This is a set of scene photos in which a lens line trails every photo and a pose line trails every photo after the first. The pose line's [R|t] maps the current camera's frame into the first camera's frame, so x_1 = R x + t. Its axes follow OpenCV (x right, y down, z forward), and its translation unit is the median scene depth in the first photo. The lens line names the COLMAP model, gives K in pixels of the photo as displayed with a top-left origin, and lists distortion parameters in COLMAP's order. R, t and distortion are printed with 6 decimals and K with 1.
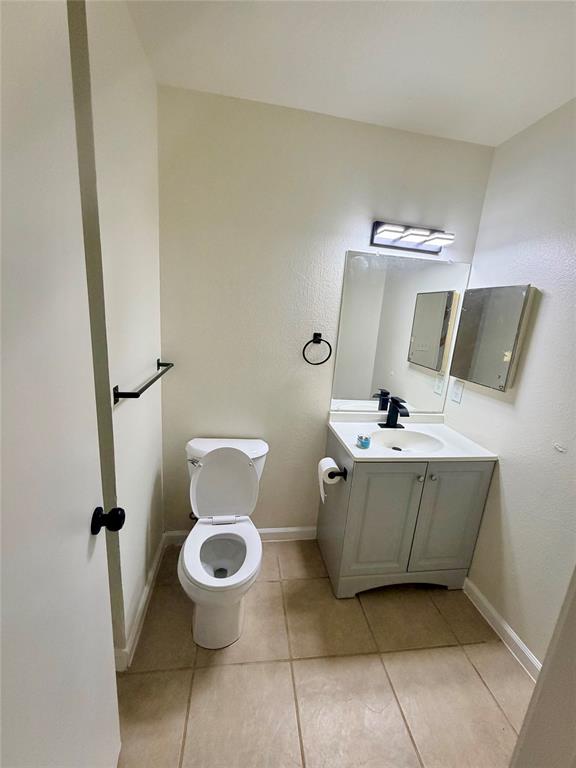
lens RADIAL K [[308.4, 0, 286.9], [0, 308.4, 380.5], [0, 0, 1]] dist [0.001709, 0.000129]
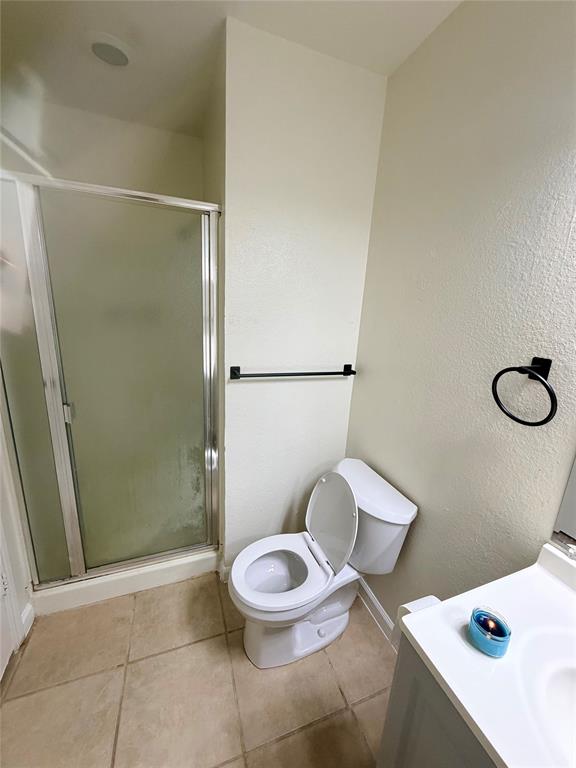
lens RADIAL K [[308.4, 0, 287.0], [0, 308.4, 387.1], [0, 0, 1]] dist [0.001709, 0.000129]
pose [[0.209615, 0.197731, -0.957582, 0.521183], [-0.248038, 0.958058, 0.143533, -0.096245], [0.945801, 0.207430, 0.249868, 0.631299]]
